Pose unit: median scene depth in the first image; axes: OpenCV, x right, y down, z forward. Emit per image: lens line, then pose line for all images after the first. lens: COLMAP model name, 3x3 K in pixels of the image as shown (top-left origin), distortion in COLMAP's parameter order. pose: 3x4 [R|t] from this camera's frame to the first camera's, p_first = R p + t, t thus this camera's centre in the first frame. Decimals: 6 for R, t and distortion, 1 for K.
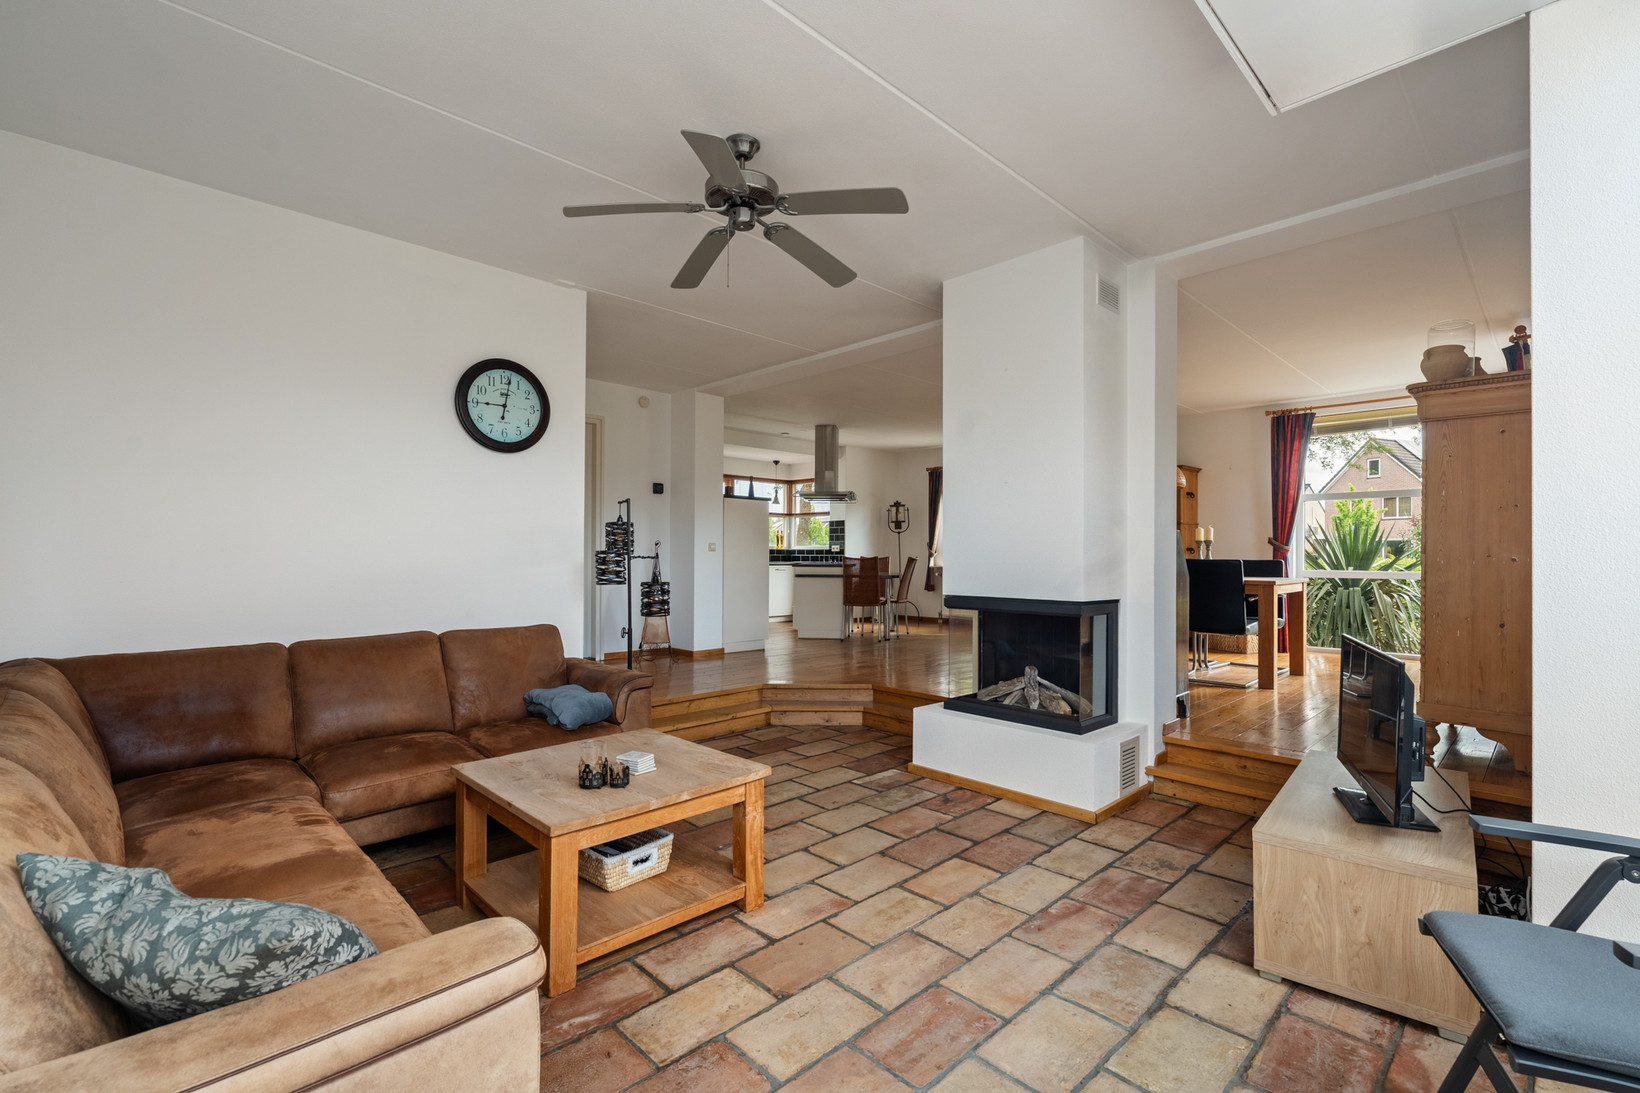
lens RADIAL K [[728.7, 0, 810.6], [0, 728.7, 545.0], [0, 0, 1]] dist [-0.003365, -0.000172]
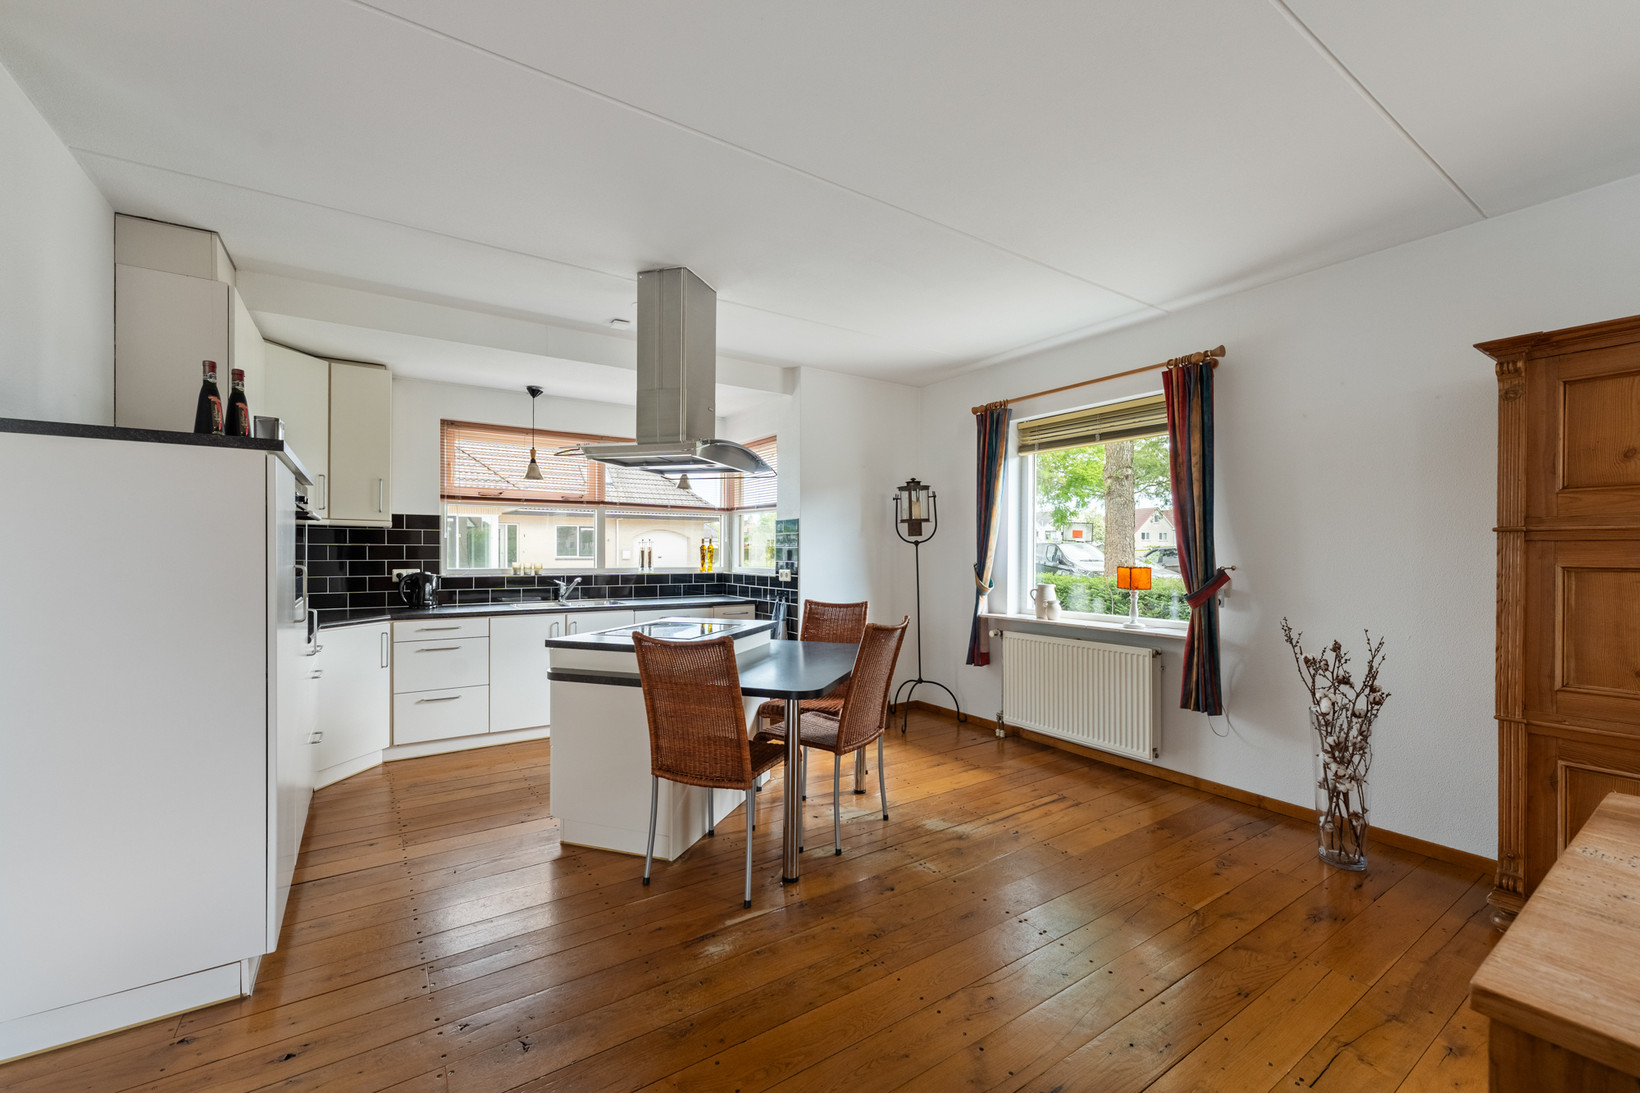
lens RADIAL K [[655.9, 0, 811.0], [0, 655.9, 552.6], [0, 0, 1]] dist [-0.000716, -0.000079]
pose [[0.985771, -0.001077, -0.168089, 0.128314], [0.003638, 0.999882, 0.014925, -0.017815], [0.168053, -0.015324, 0.985659, 0.563325]]
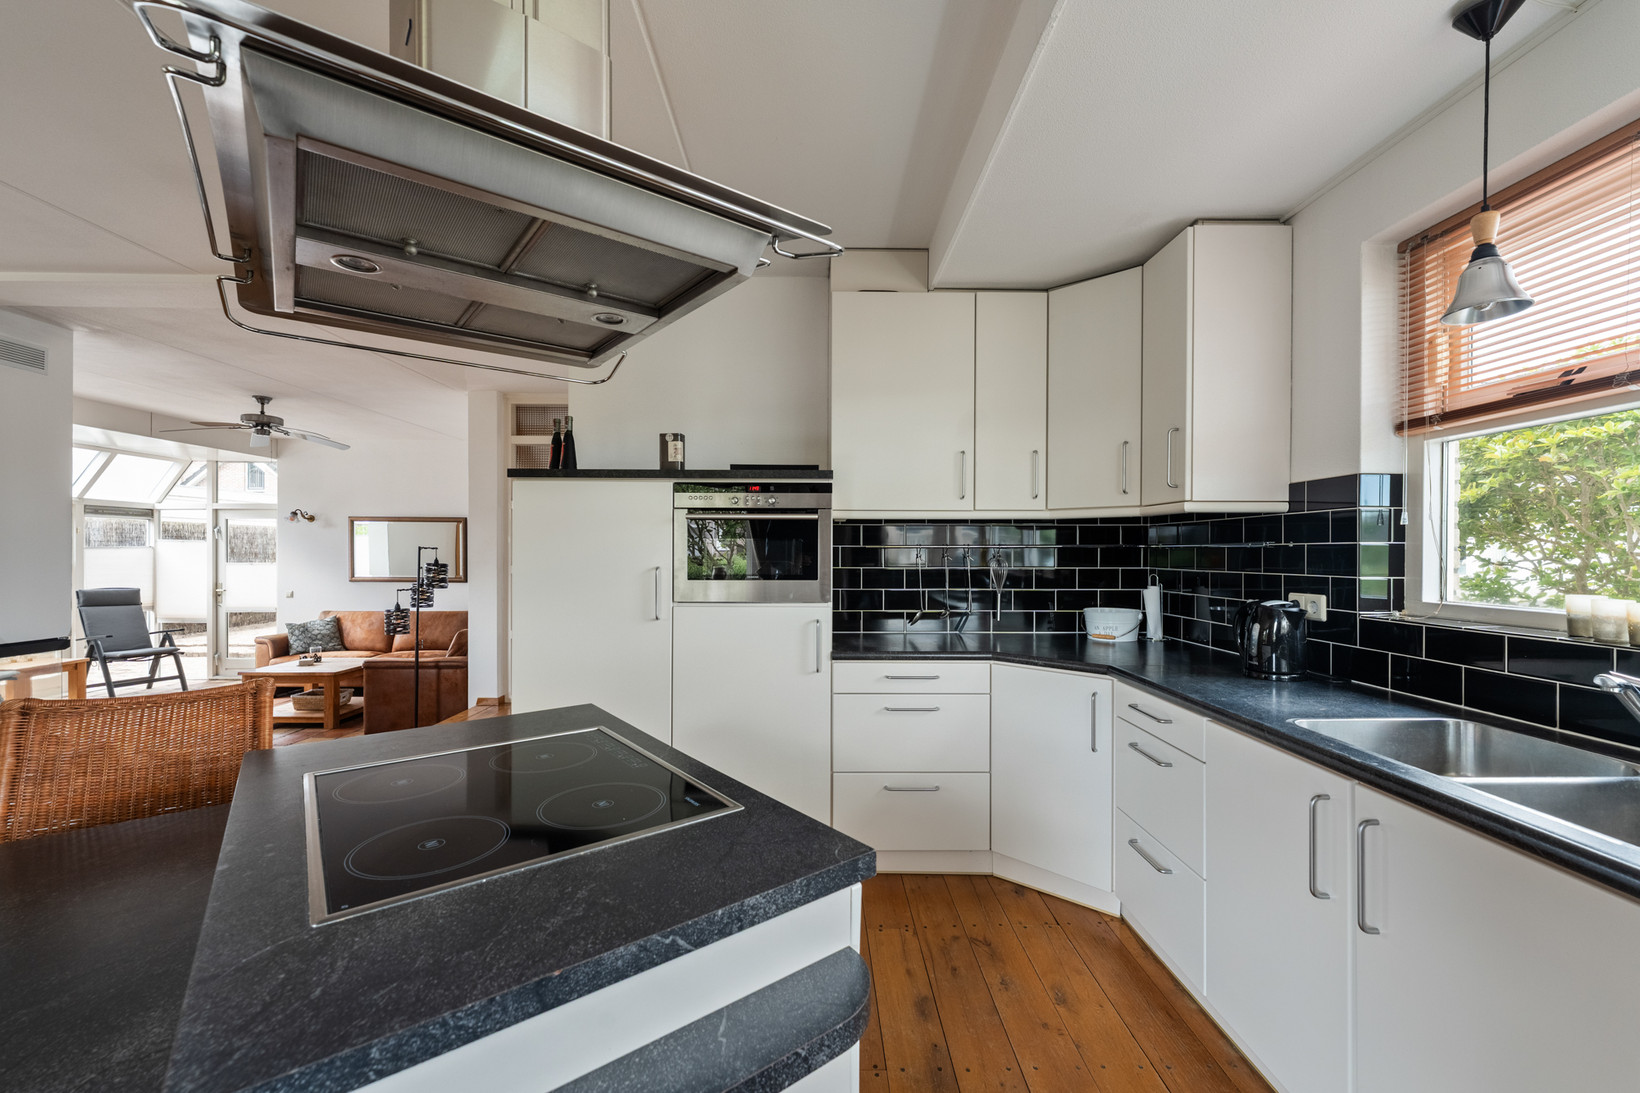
lens RADIAL K [[655.9, 0, 811.3], [0, 655.9, 553.7], [0, 0, 1]] dist [-0.000716, -0.000079]
pose [[-0.682418, -0.003592, -0.730953, 0.059290], [0.004339, 0.999950, -0.008965, -0.013221], [0.730949, -0.009290, -0.682369, 0.944978]]
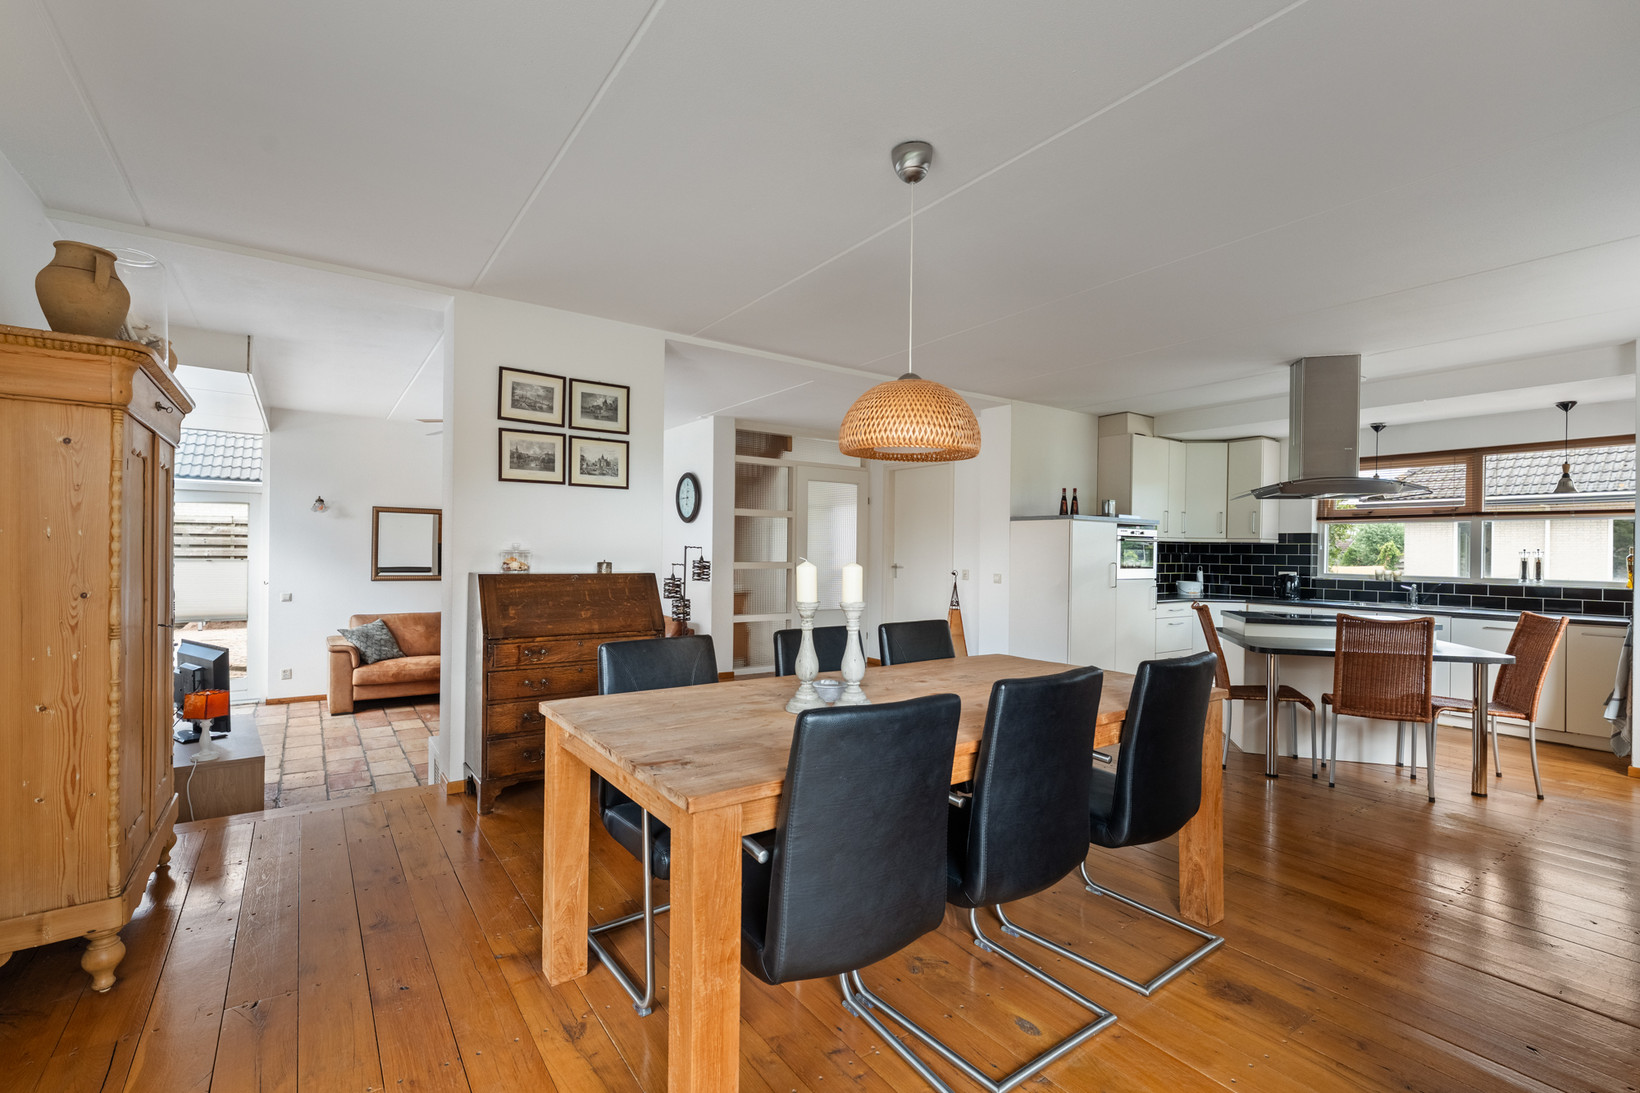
lens RADIAL K [[728.7, 0, 812.2], [0, 728.7, 547.3], [0, 0, 1]] dist [-0.003365, -0.000172]
pose [[-0.149797, -0.010859, -0.988657, 0.507875], [-0.001376, 0.999941, -0.010775, -0.016411], [0.988716, -0.000253, -0.149803, 0.603039]]
